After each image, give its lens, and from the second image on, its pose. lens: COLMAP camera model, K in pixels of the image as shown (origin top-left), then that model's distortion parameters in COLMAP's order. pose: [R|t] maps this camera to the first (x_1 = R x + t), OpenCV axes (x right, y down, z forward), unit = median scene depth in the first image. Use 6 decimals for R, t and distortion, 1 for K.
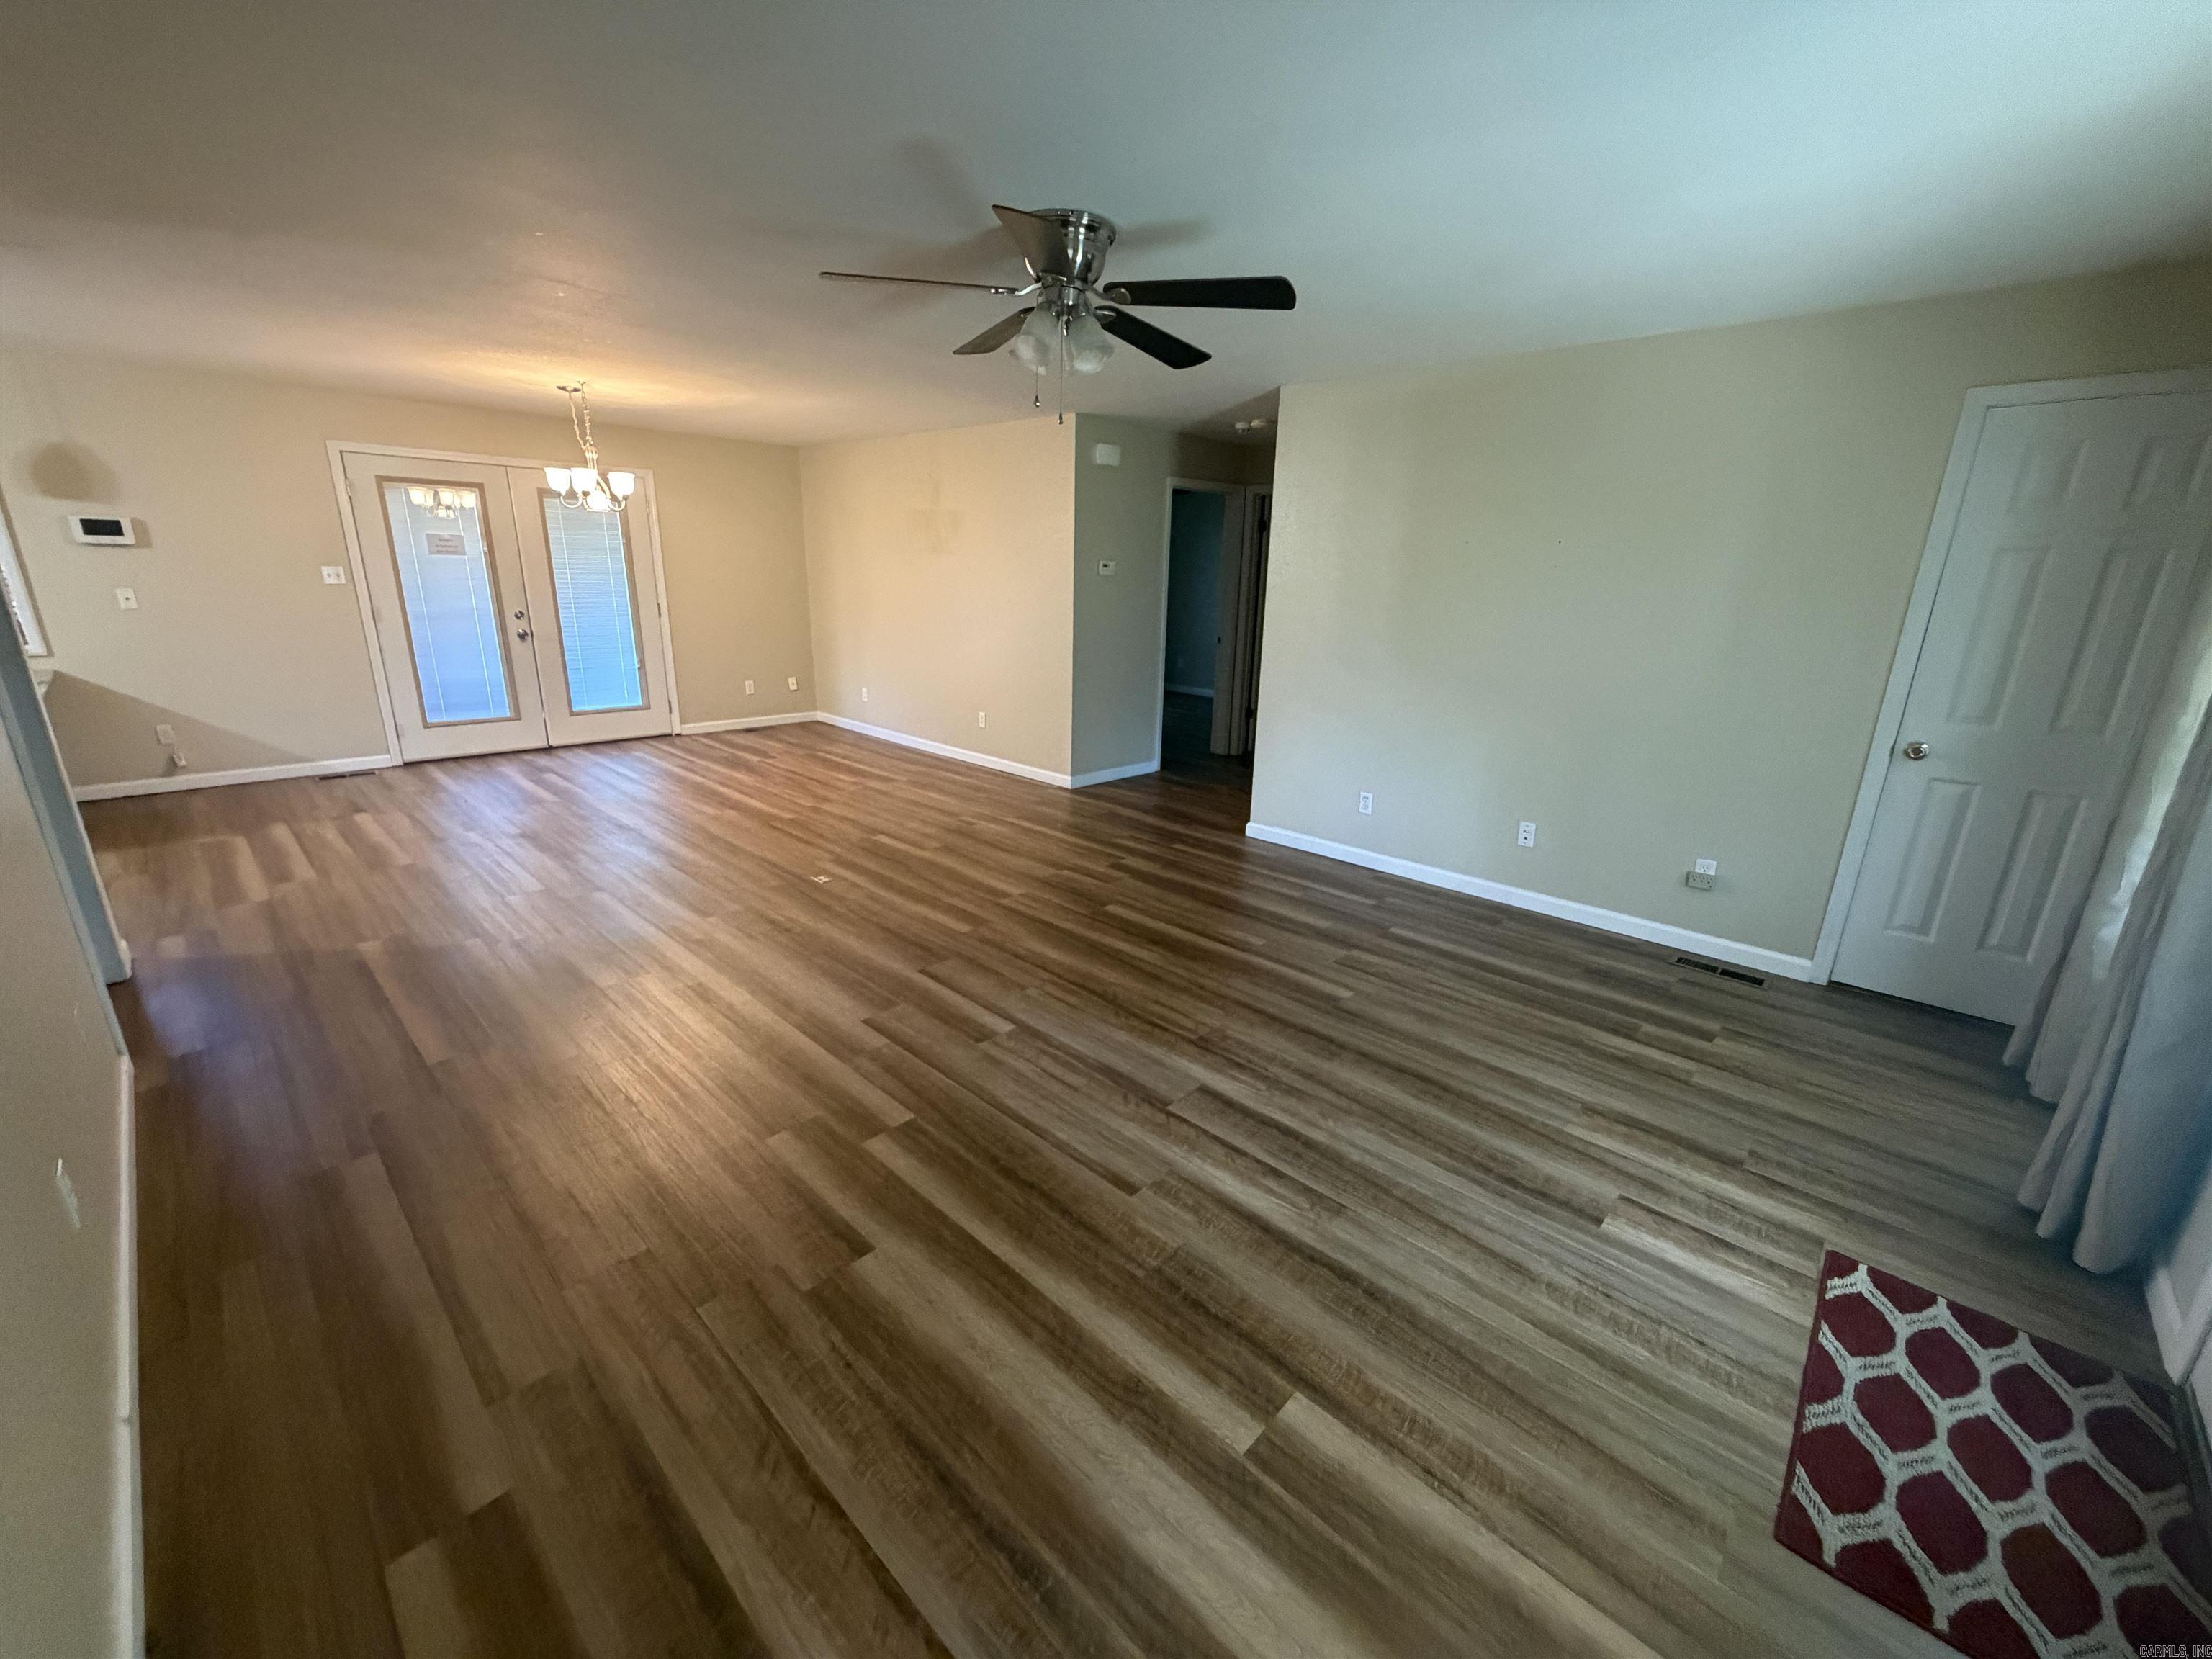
lens RADIAL K [[882.3, 0, 1102.3], [0, 882.3, 830.1], [0, 0, 1]] dist [0.000700, 0.000174]
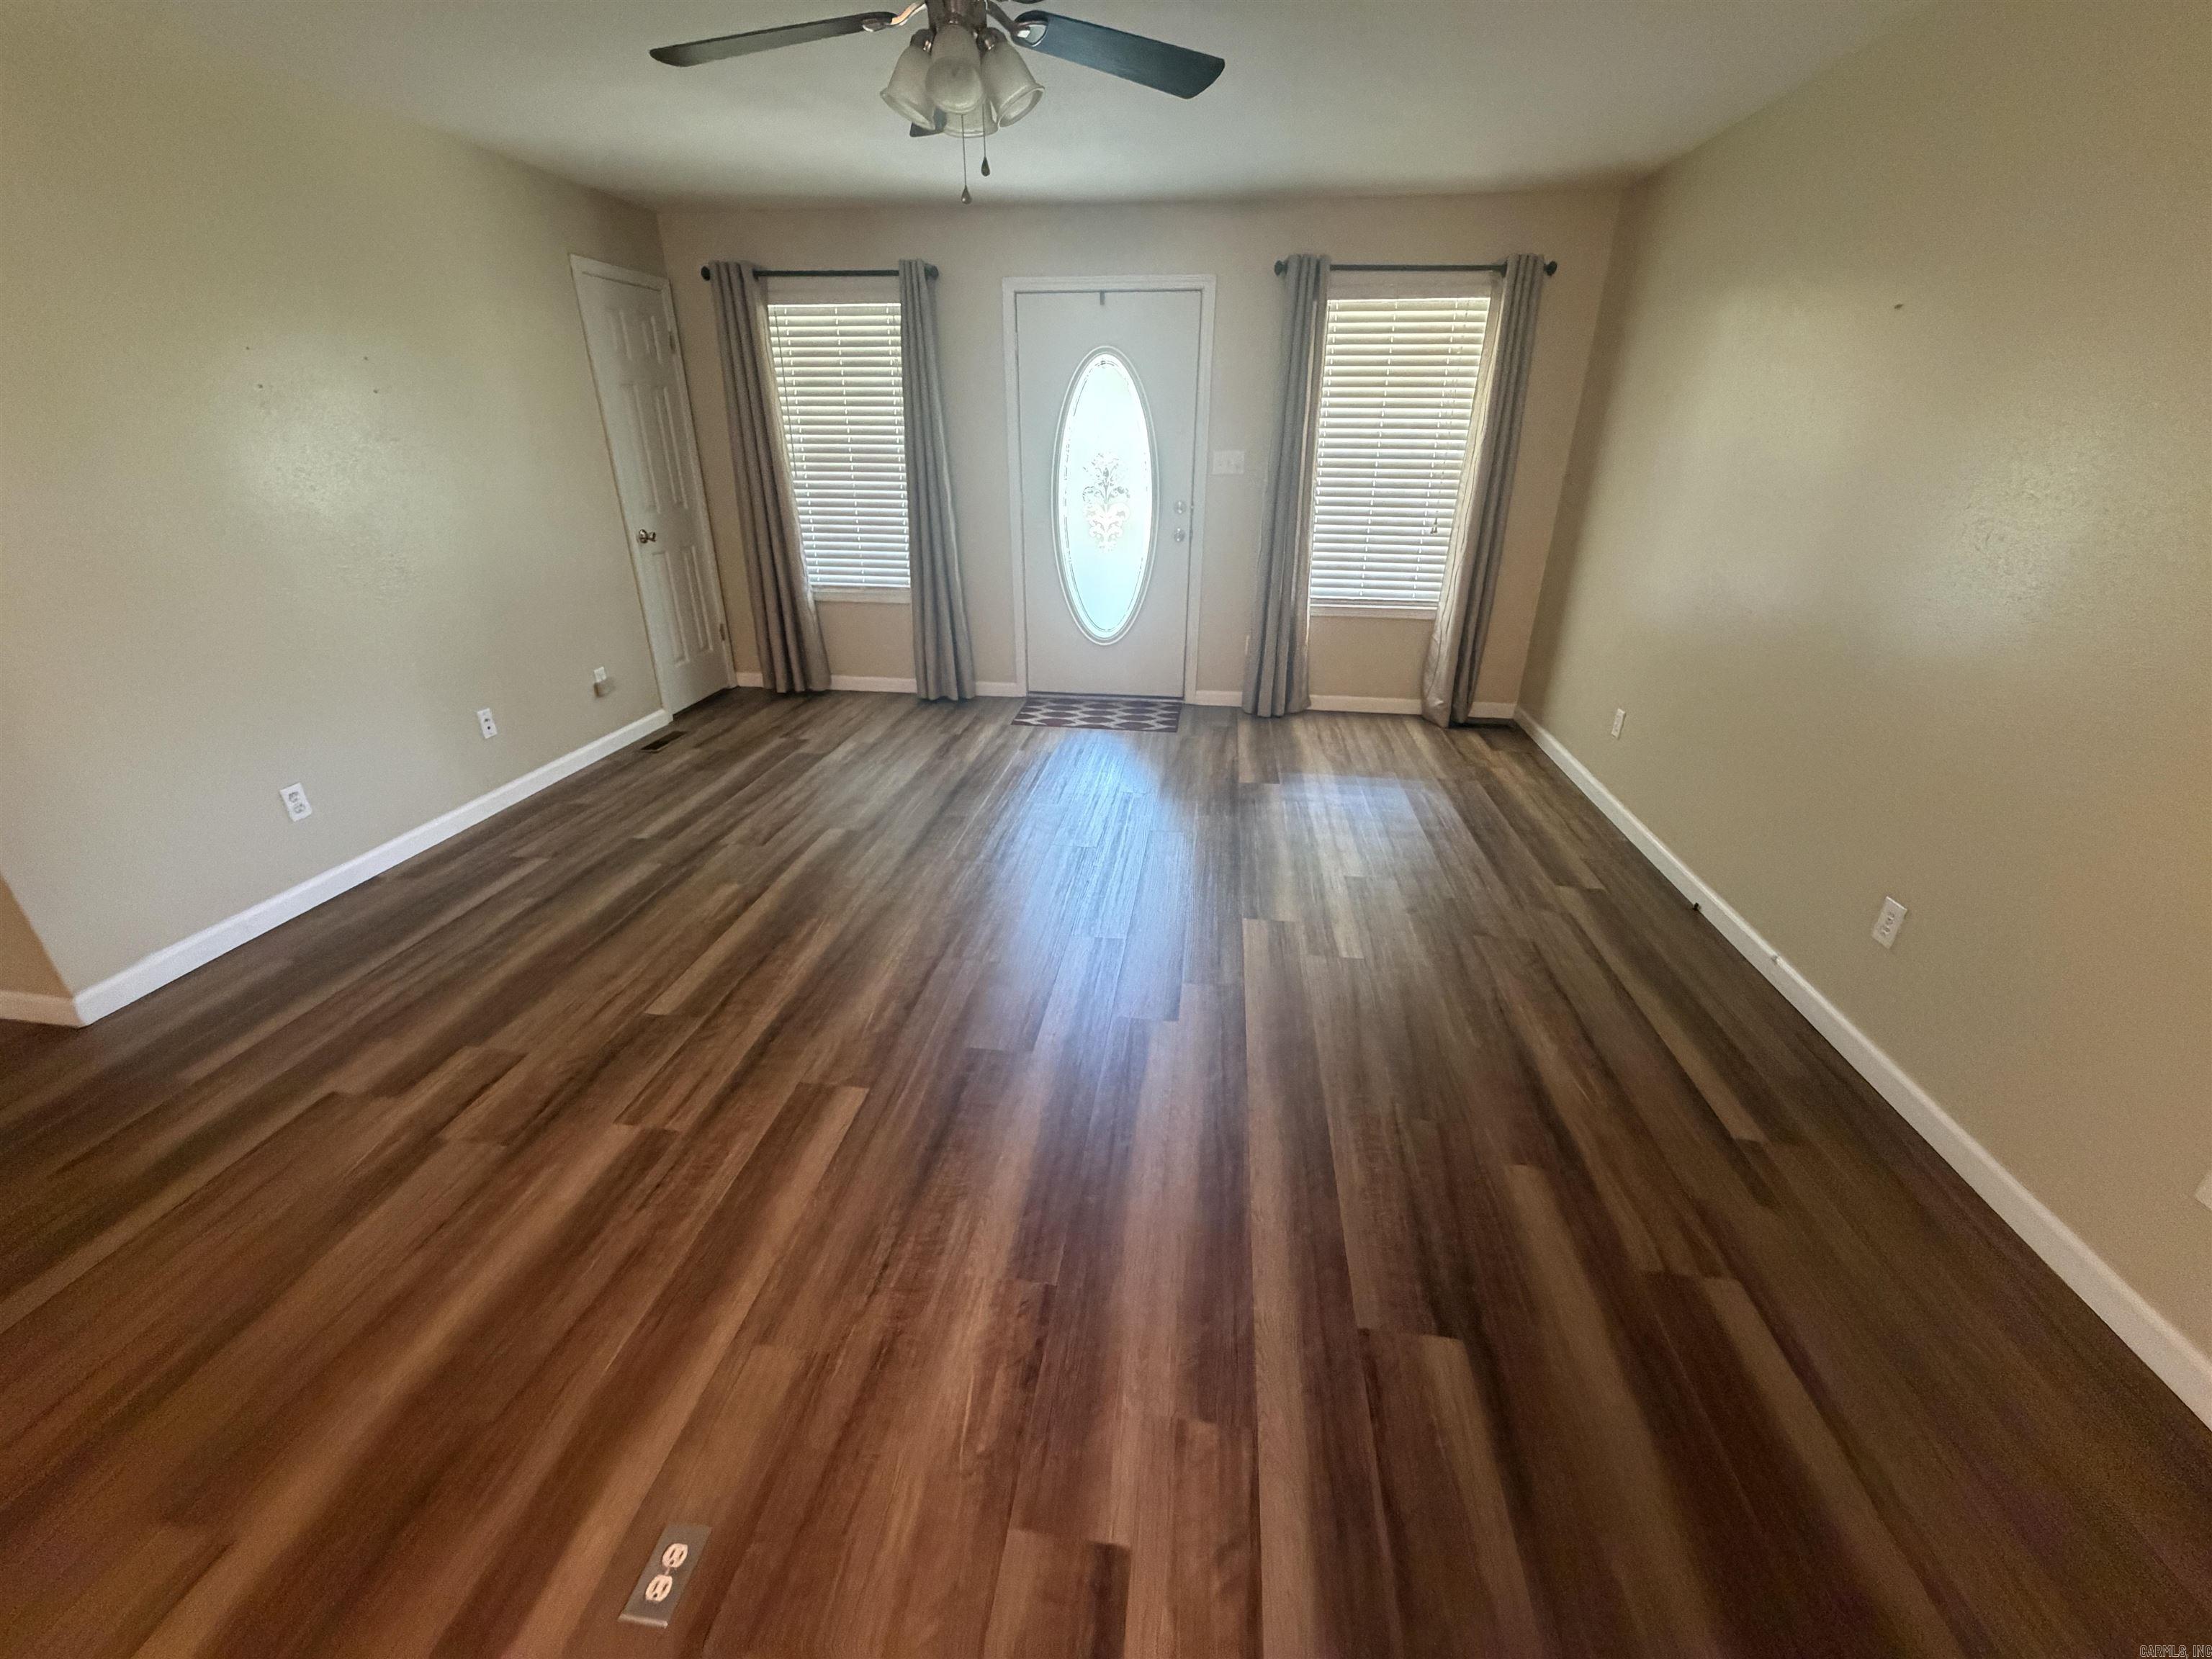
lens RADIAL K [[882.3, 0, 1106.6], [0, 882.3, 826.1], [0, 0, 1]] dist [0.000700, 0.000174]
pose [[-0.586921, -0.357327, 0.726527, -0.535534], [0.211039, 0.798804, 0.563361, -0.272514], [-0.781656, 0.483974, -0.393424, 0.913926]]
